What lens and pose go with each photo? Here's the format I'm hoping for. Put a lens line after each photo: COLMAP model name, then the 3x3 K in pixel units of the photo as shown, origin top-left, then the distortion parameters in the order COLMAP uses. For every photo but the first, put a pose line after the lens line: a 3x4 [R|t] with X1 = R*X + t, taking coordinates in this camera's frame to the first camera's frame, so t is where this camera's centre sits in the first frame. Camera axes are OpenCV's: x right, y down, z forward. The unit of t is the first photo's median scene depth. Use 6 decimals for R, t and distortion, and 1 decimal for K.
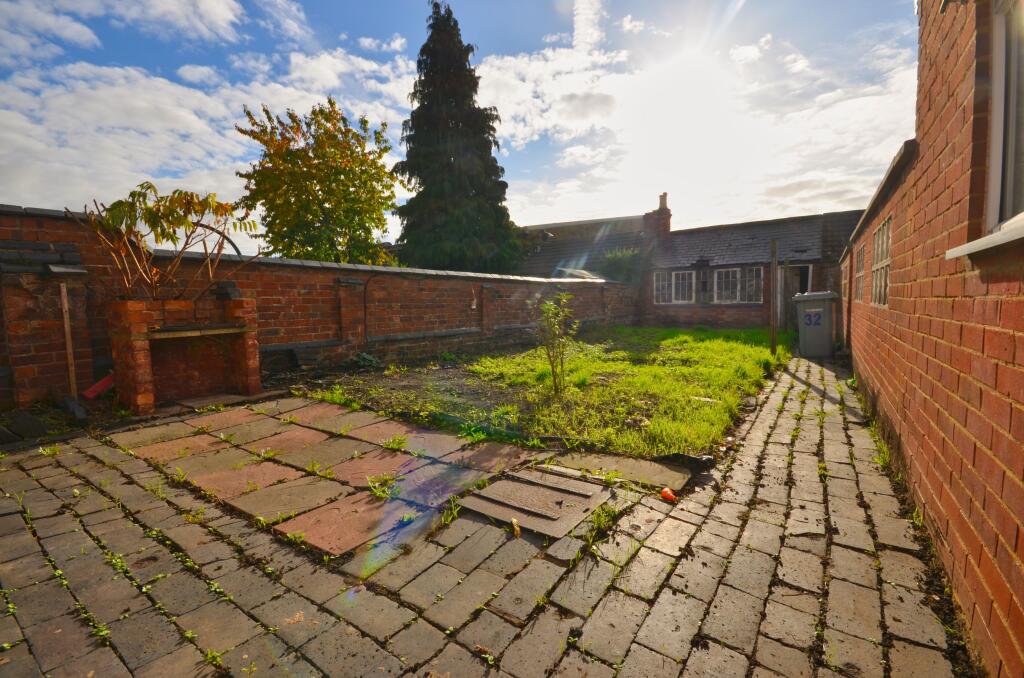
lens RADIAL K [[439.6, 0, 512.0], [0, 439.6, 339.0], [0, 0, 1]] dist [0.017851, -0.000037]
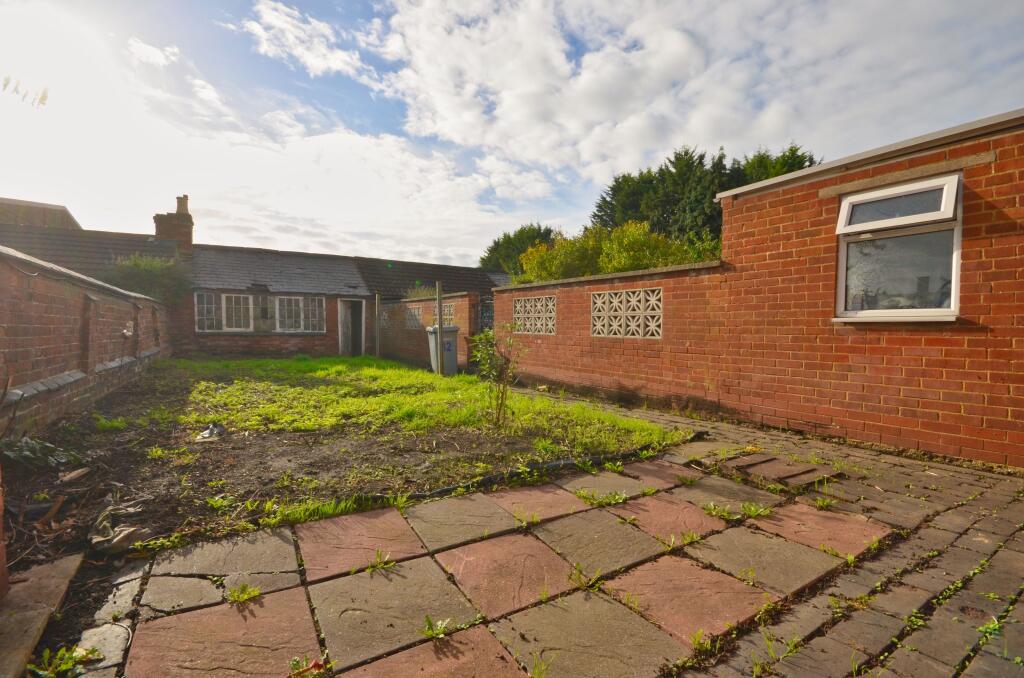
lens RADIAL K [[445.0, 0, 520.7], [0, 445.0, 348.7], [0, 0, 1]] dist [0.008866, -0.013300]
pose [[0.394996, -0.017895, 0.918509, -0.214379], [0.058986, 0.998241, -0.005918, -0.008943], [-0.916787, 0.056517, 0.395357, 0.157460]]
